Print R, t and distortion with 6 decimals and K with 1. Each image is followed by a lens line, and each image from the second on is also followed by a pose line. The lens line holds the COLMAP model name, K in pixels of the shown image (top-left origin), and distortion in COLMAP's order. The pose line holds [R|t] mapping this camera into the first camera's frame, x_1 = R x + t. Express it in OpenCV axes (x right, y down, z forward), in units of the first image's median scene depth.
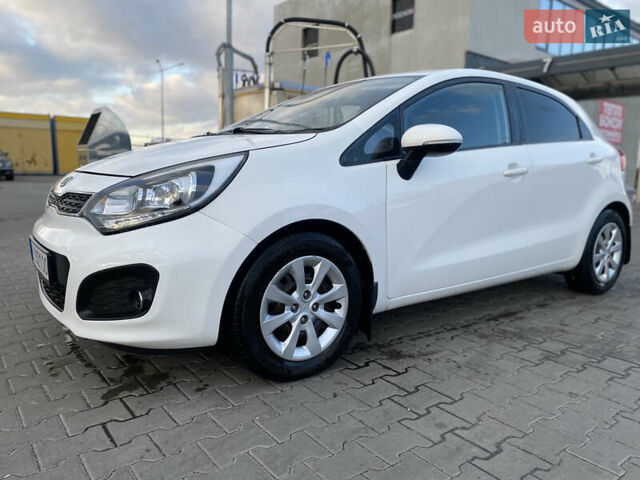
lens RADIAL K [[487.4, 0, 317.3], [0, 487.4, 240.1], [0, 0, 1]] dist [0.031970, -0.026113]
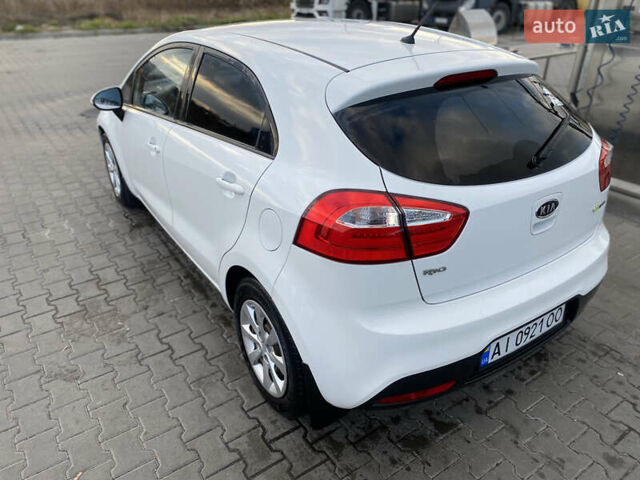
lens RADIAL K [[487.4, 0, 322.6], [0, 487.4, 241.3], [0, 0, 1]] dist [0.031970, -0.026113]
pose [[-0.046814, 0.453588, -0.889981, 1.852688], [-0.154731, 0.876911, 0.455065, -0.649150], [0.986847, 0.159012, 0.029133, 1.810128]]
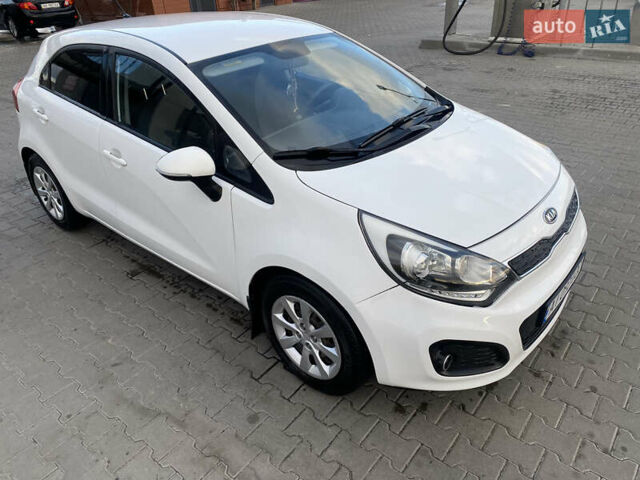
lens RADIAL K [[487.4, 0, 318.0], [0, 487.4, 235.5], [0, 0, 1]] dist [0.031970, -0.026113]
pose [[-0.228352, -0.496441, 0.837497, -1.349829], [0.188045, 0.821537, 0.538253, -0.760491], [-0.955246, 0.280398, -0.094246, 1.673656]]
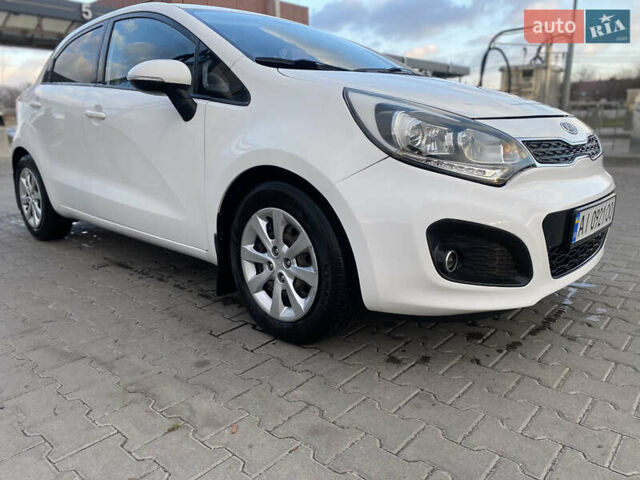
lens RADIAL K [[487.4, 0, 320.4], [0, 487.4, 240.4], [0, 0, 1]] dist [0.031970, -0.026113]
pose [[-0.190729, -0.250045, 0.949263, -1.386062], [0.159536, 0.946263, 0.281309, -0.262433], [-0.968592, 0.205096, -0.140589, 1.701997]]
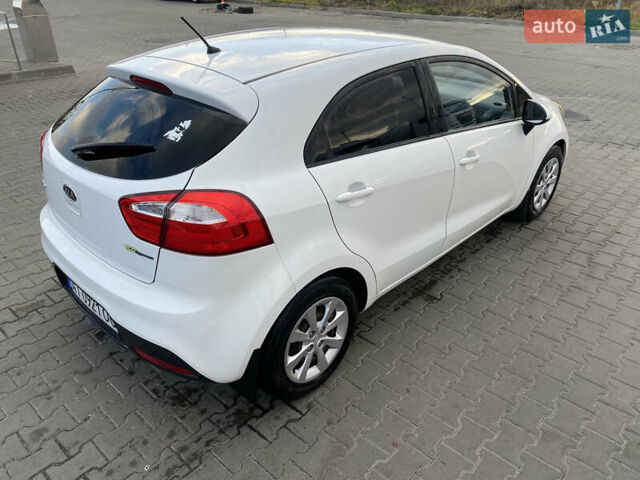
lens RADIAL K [[487.4, 0, 321.5], [0, 487.4, 241.3], [0, 0, 1]] dist [0.031970, -0.026113]
pose [[-0.983663, 0.058670, -0.170189, 0.698356], [-0.058829, 0.788726, 0.611923, -0.945473], [0.170134, 0.611939, -0.772389, 3.163394]]
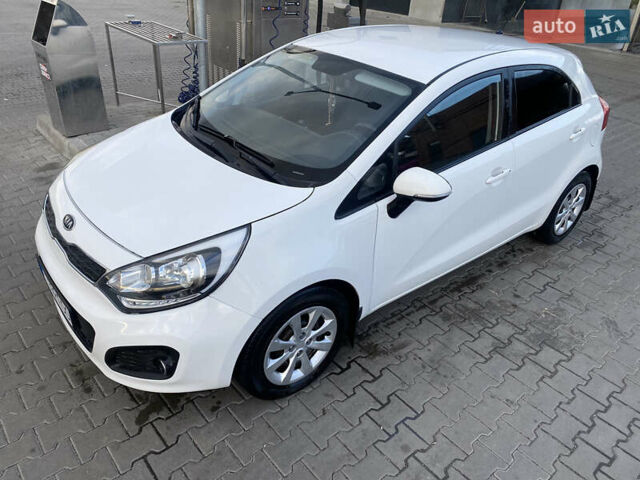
lens RADIAL K [[487.4, 0, 316.3], [0, 487.4, 237.8], [0, 0, 1]] dist [0.031970, -0.026113]
pose [[0.997940, 0.009629, 0.063425, -0.063129], [-0.032591, 0.927679, 0.371954, -0.527858], [-0.055256, -0.373255, 0.926082, 0.006787]]
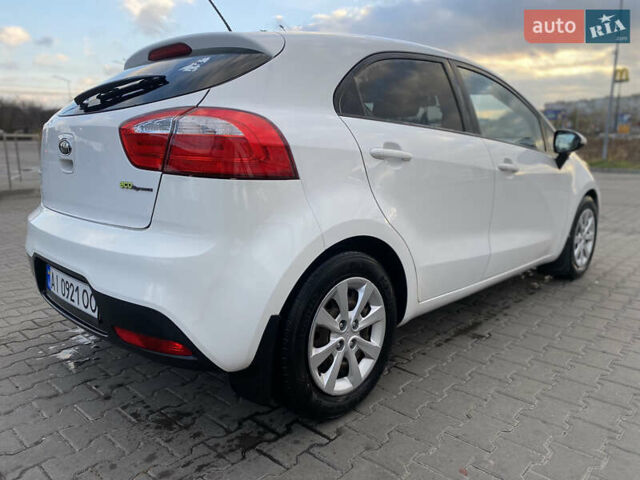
lens RADIAL K [[487.4, 0, 321.3], [0, 487.4, 237.9], [0, 0, 1]] dist [0.031970, -0.026113]
pose [[-0.985862, 0.006488, -0.167433, 0.725365], [-0.050607, 0.941057, 0.334441, -0.534312], [0.159734, 0.338186, -0.927424, 3.182312]]
